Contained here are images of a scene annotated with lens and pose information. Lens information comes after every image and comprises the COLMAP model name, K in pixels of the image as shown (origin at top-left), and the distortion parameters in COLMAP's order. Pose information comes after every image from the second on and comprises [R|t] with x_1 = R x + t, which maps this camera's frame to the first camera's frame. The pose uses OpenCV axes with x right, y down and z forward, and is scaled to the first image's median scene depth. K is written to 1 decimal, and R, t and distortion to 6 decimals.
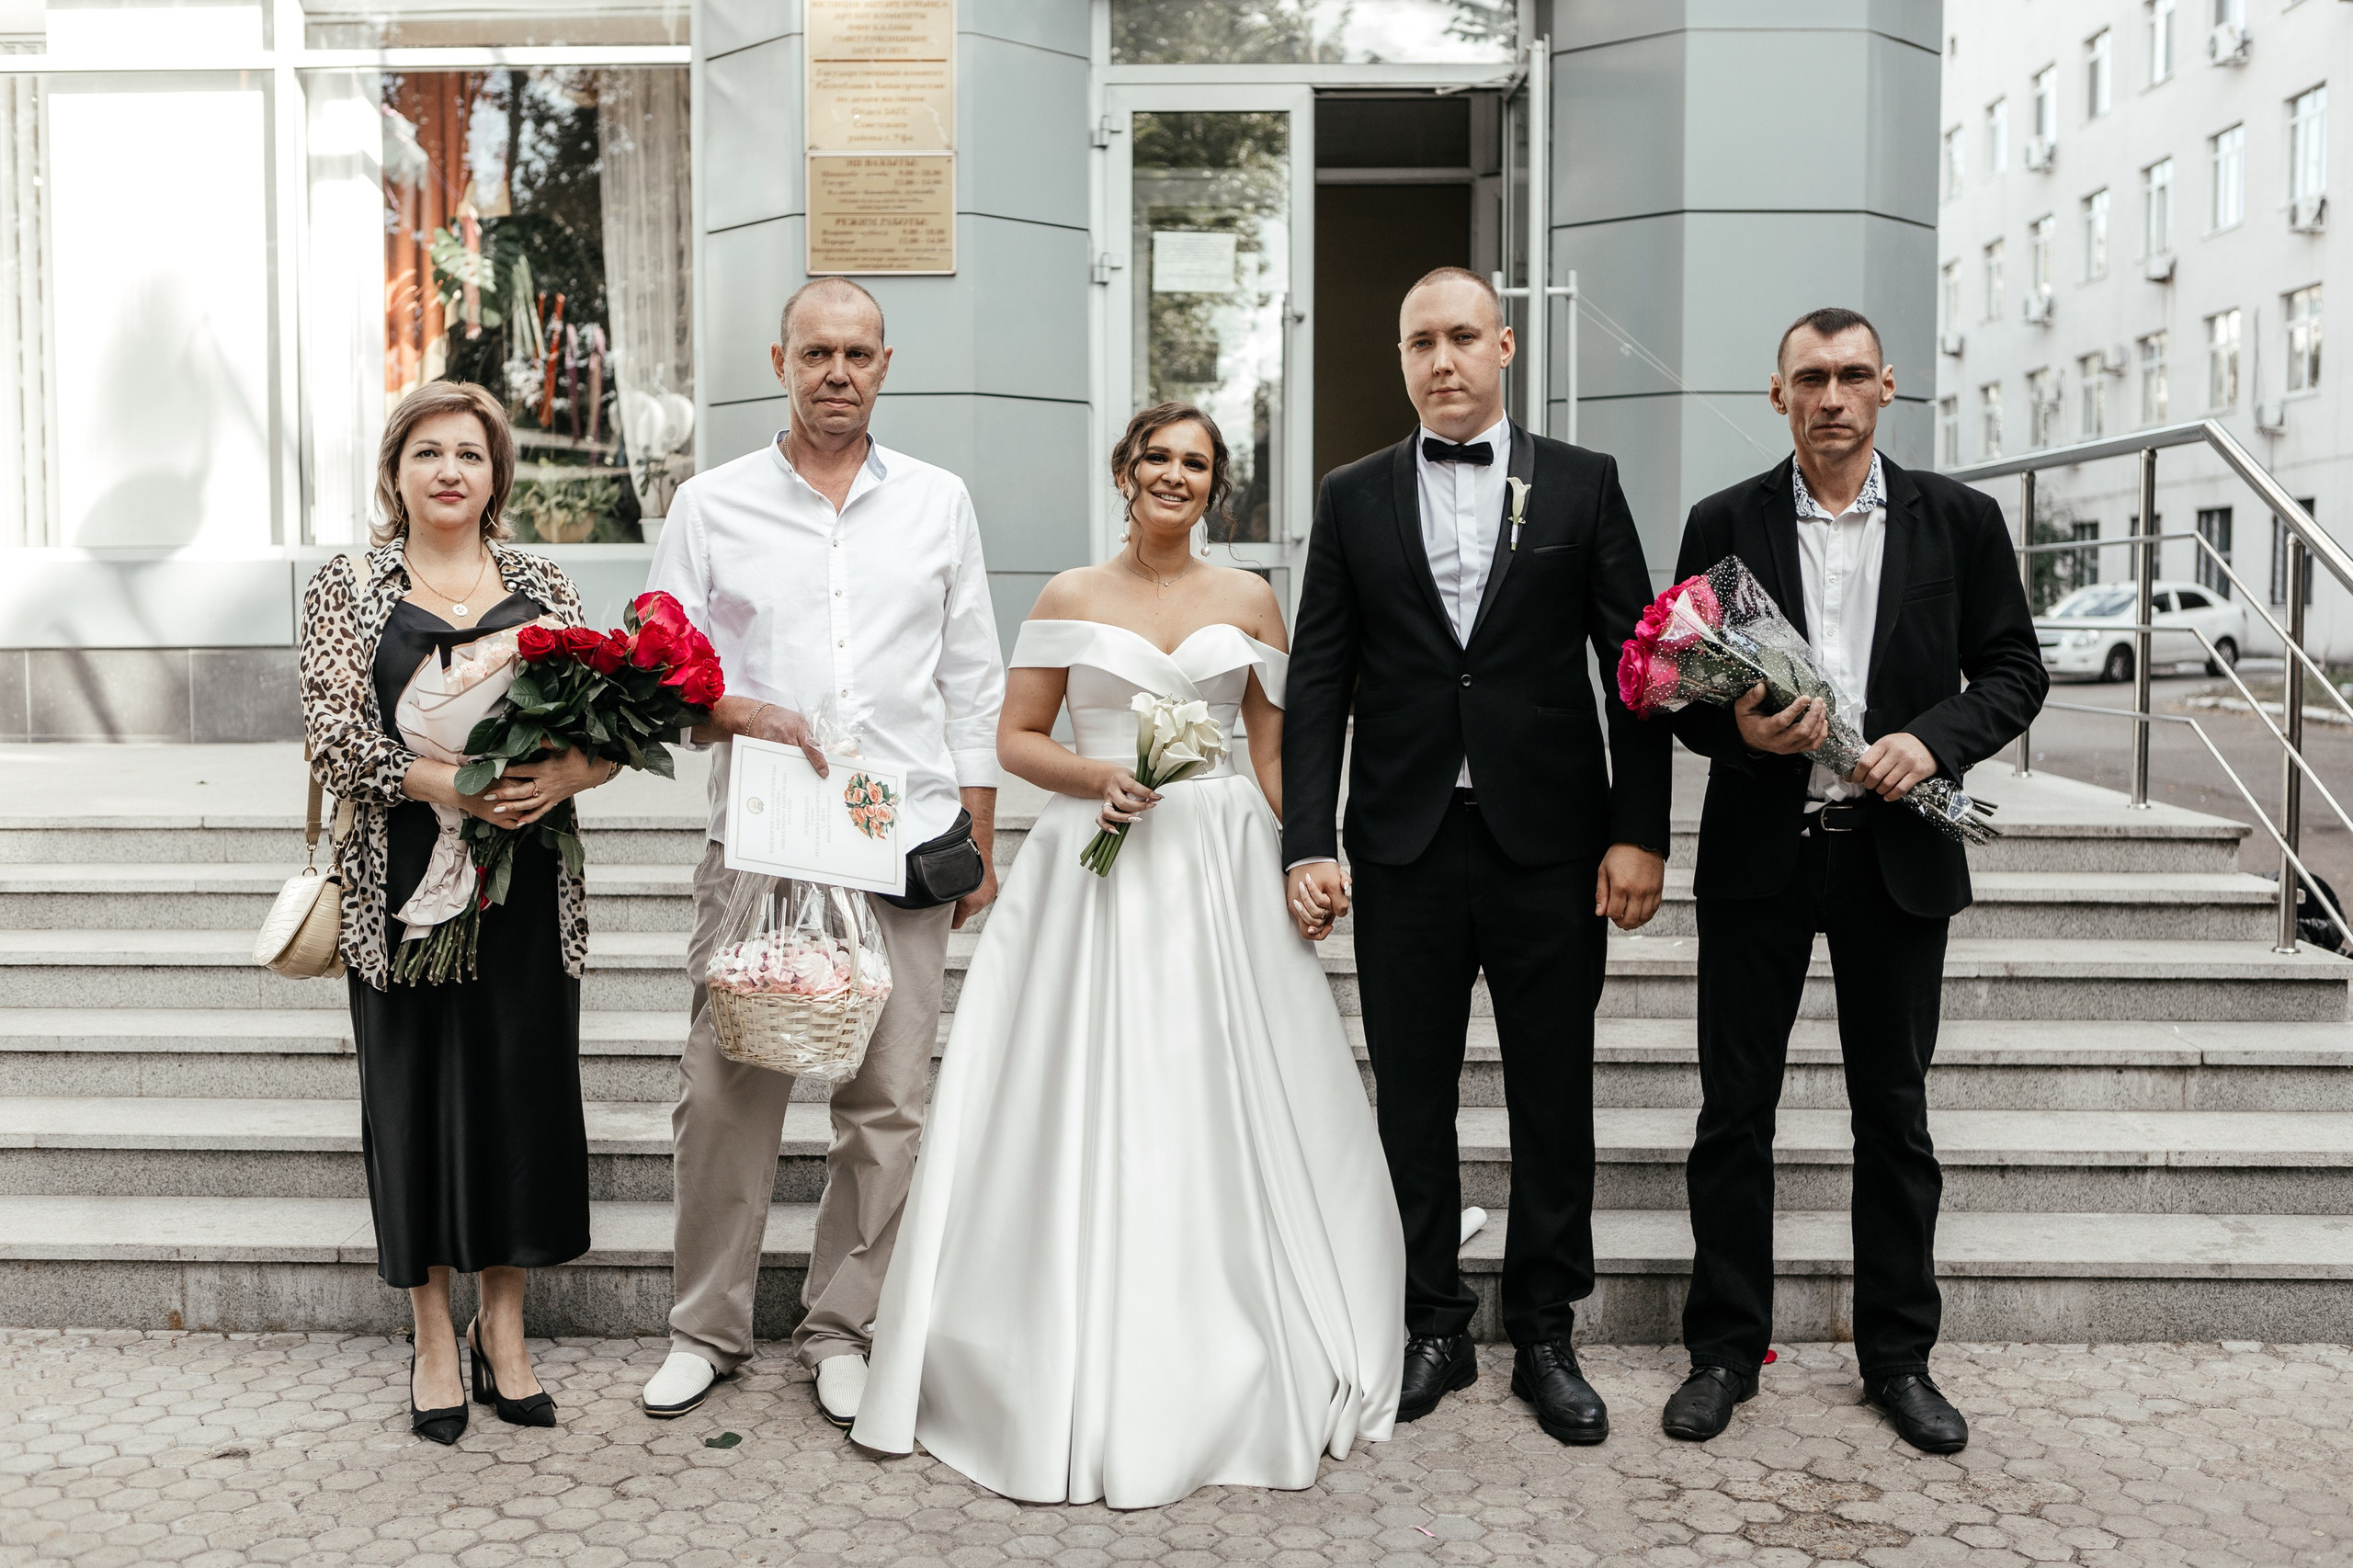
lens RADIAL K [[2474.4, 0, 1173.9], [0, 2474.4, 778.0], [0, 0, 1]] dist [-0.025945, 0.028357]
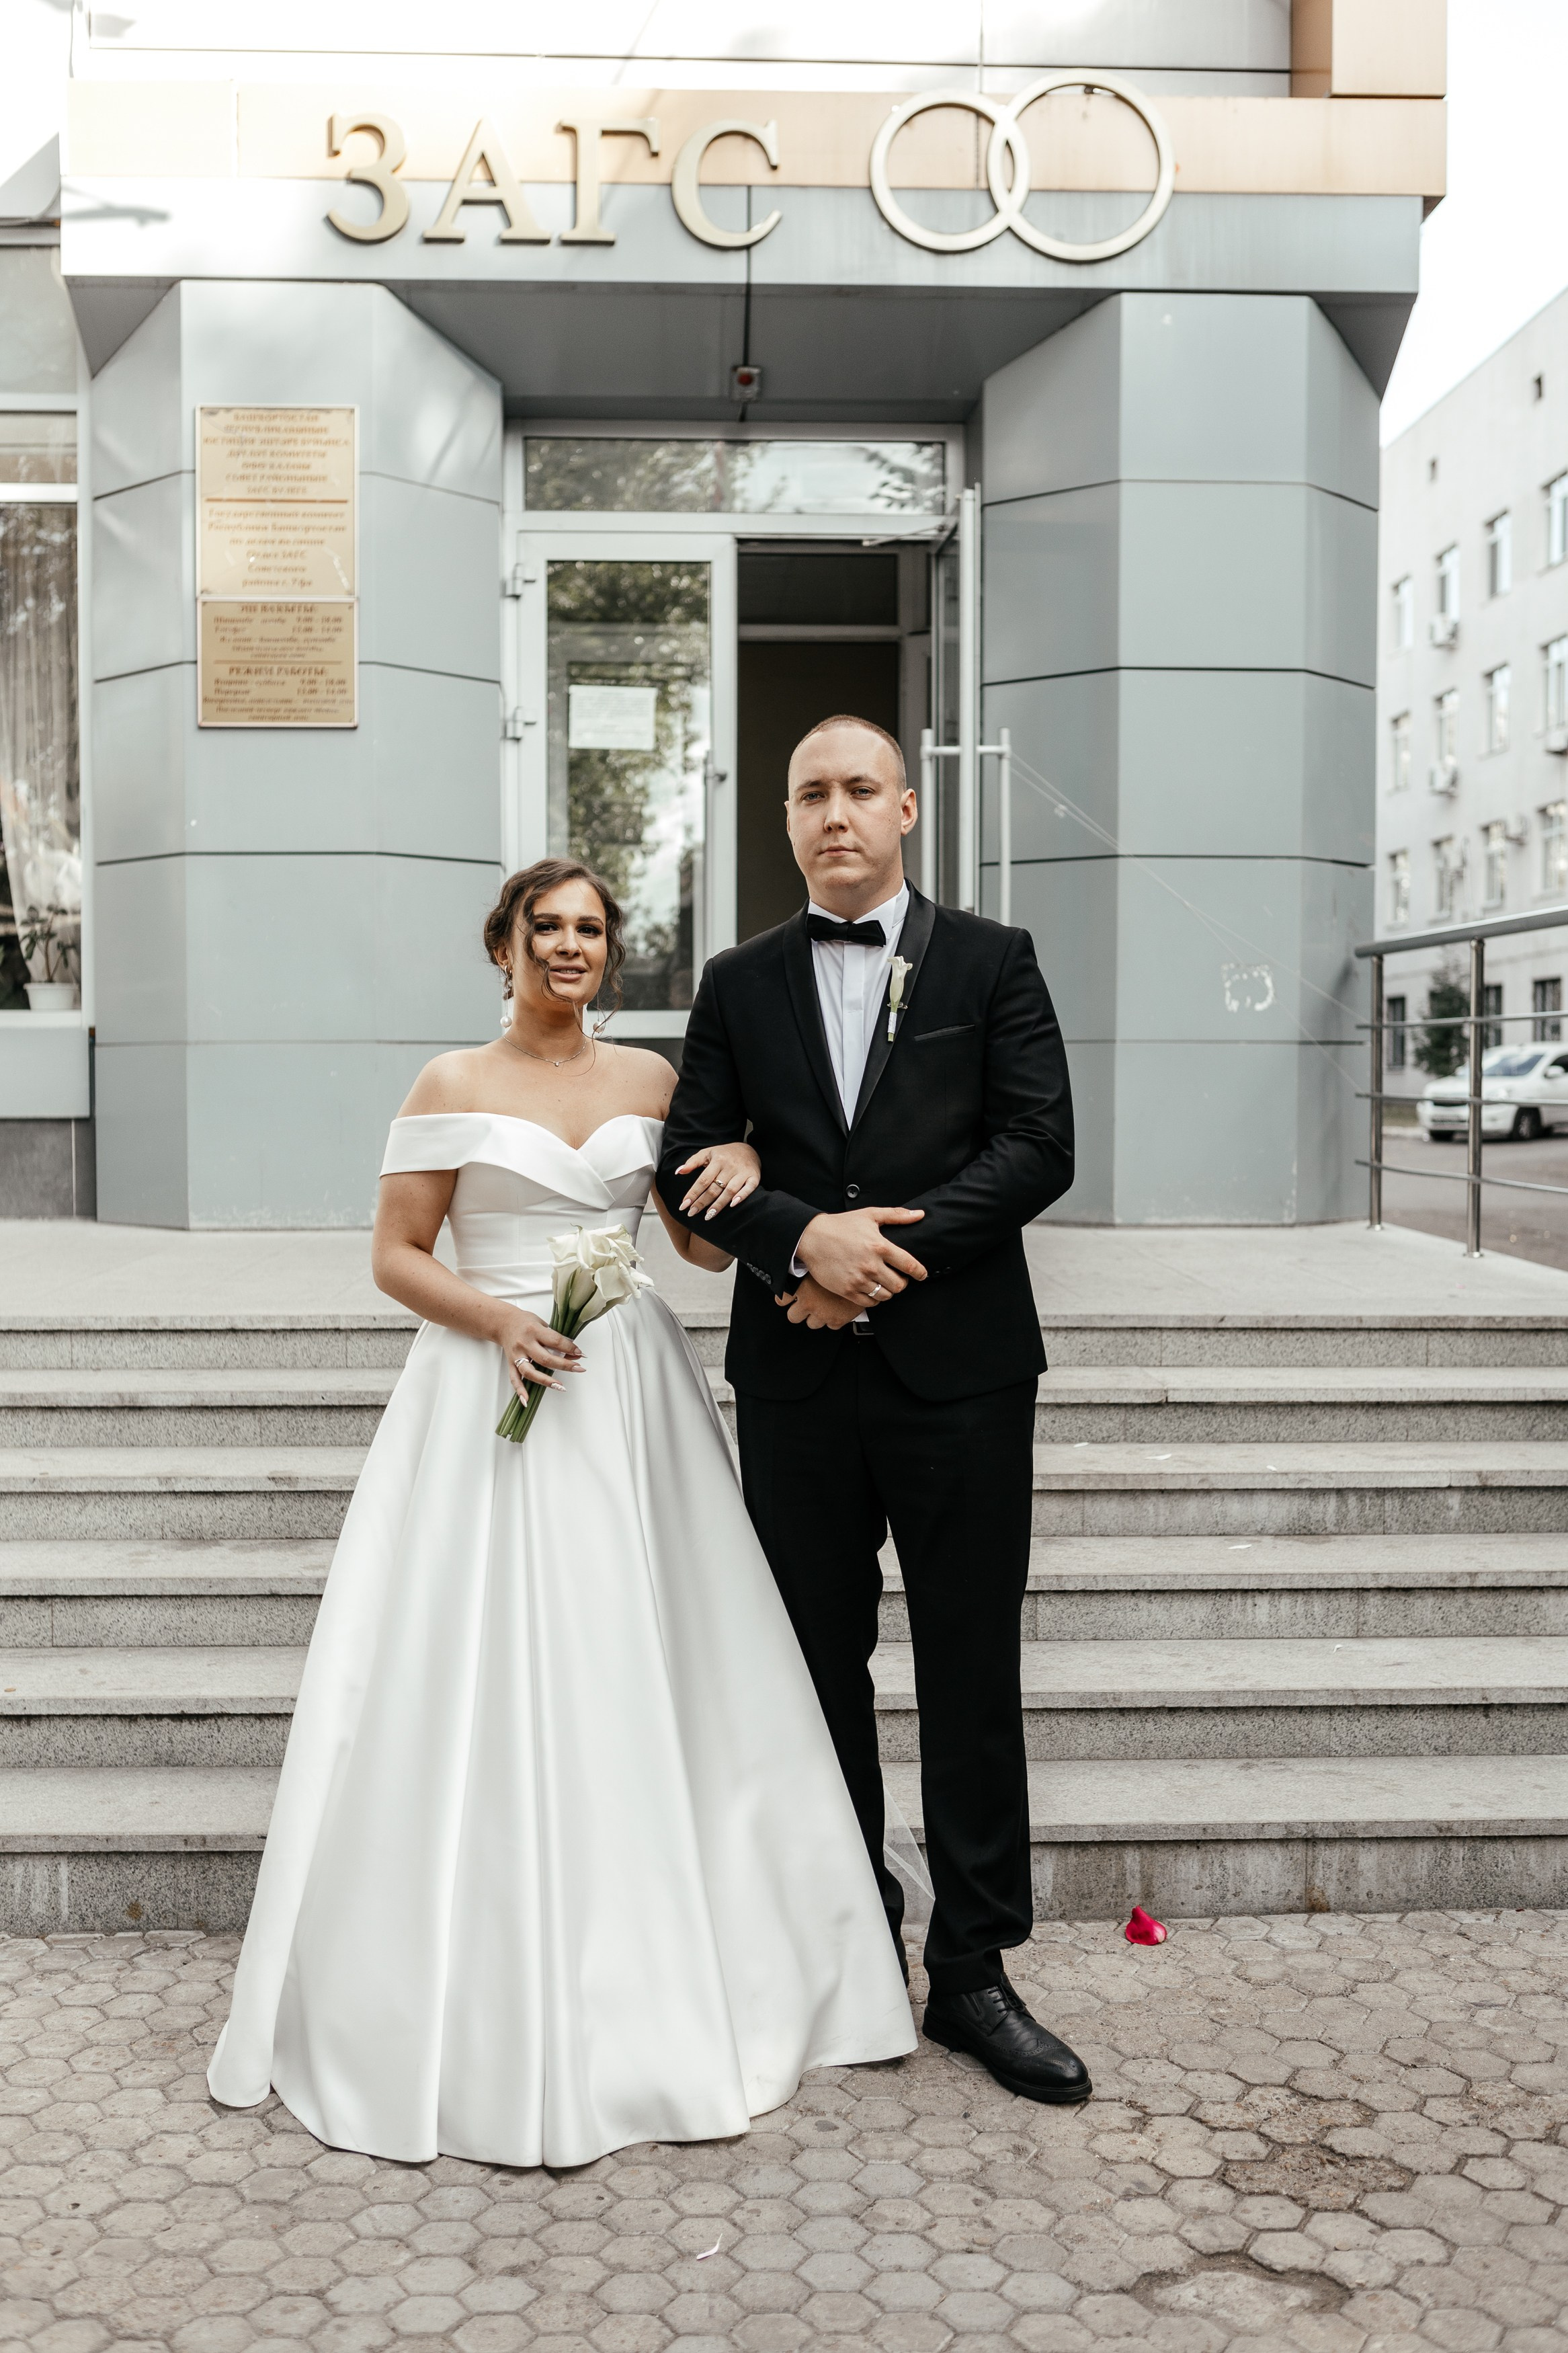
lens RADIAL K [[2393.1, 0, 767.5], [0, 2393.1, 1183.7], [0, 0, 1]] dist [-0.017210, -0.002516]
pose [[0.997981, -0.002885, 0.063451, 0.017336], [0.004084, 0.999815, -0.018774, -0.020055], [-0.063385, 0.018995, 0.997808, 0.143680]]
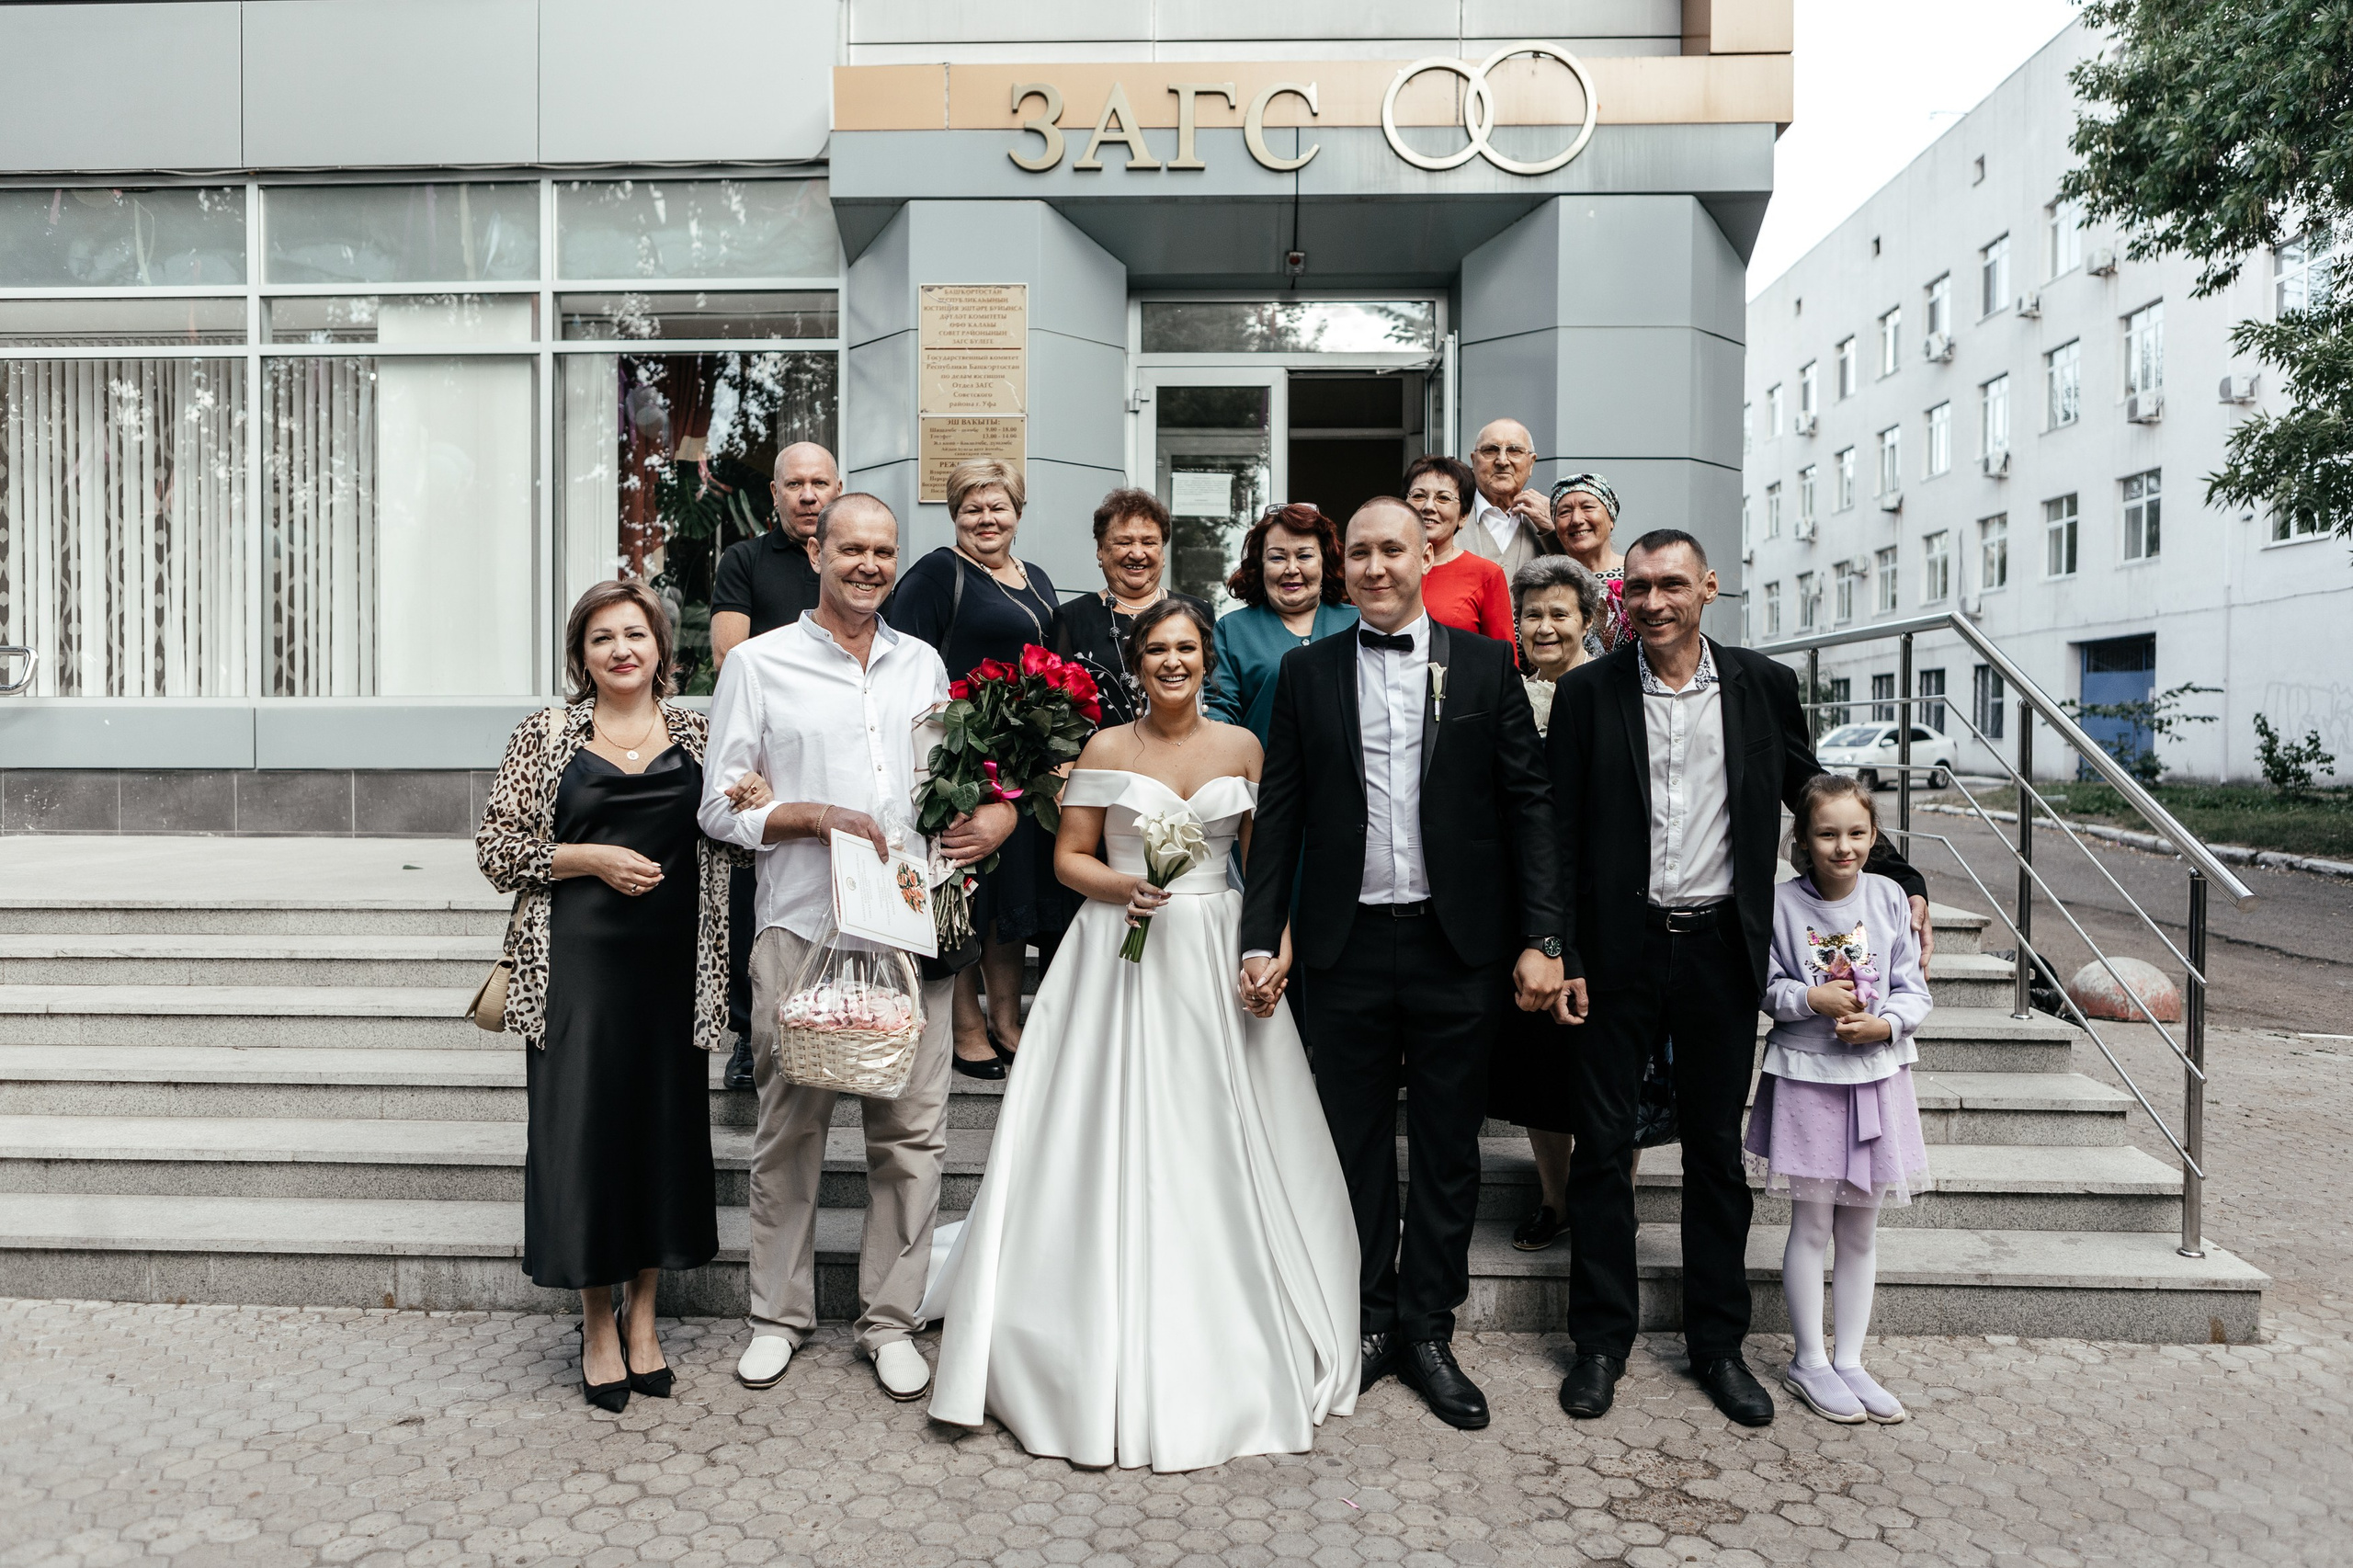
lens RADIAL K [[1704.5, 0, 1179.0], [0, 1704.5, 778.1], [0, 0, 1]] dist [-0.002808, 0.006366]
pose [[0.999872, 0.005035, -0.015218, 0.021623], [-0.005680, 0.999073, -0.042682, -0.018380], [0.014989, 0.042763, 0.998973, 0.103389]]
